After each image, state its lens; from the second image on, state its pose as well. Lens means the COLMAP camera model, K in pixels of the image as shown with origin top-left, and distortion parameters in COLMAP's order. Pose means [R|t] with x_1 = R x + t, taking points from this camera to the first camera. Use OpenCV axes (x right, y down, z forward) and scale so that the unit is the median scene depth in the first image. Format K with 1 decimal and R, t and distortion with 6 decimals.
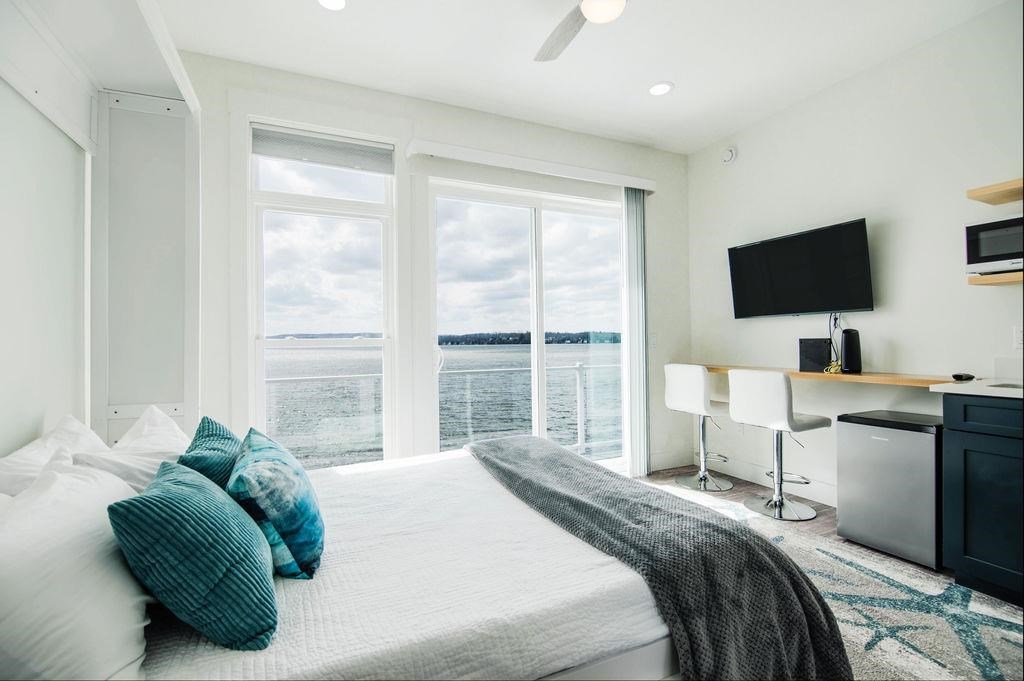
lens RADIAL K [[461.7, 0, 508.5], [0, 461.7, 340.7], [0, 0, 1]] dist [-0.012620, -0.000094]
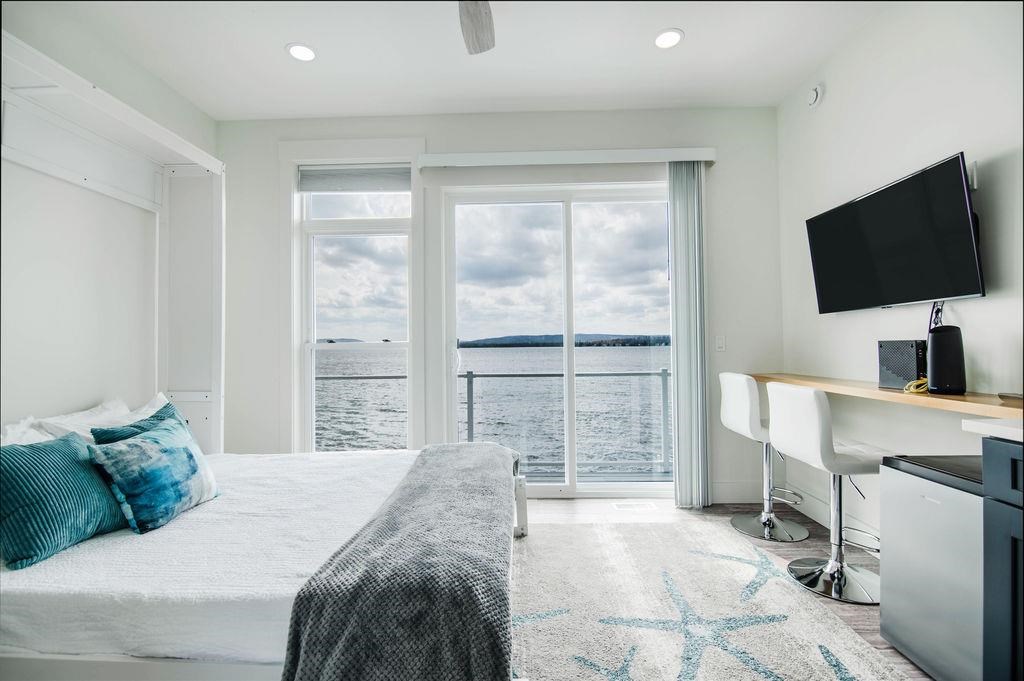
lens RADIAL K [[461.7, 0, 508.5], [0, 461.7, 340.7], [0, 0, 1]] dist [-0.012620, -0.000094]
pose [[0.896311, -0.003288, -0.443415, 0.440539], [0.002148, 0.999993, -0.003073, -0.003747], [0.443422, 0.001802, 0.896311, 0.135878]]
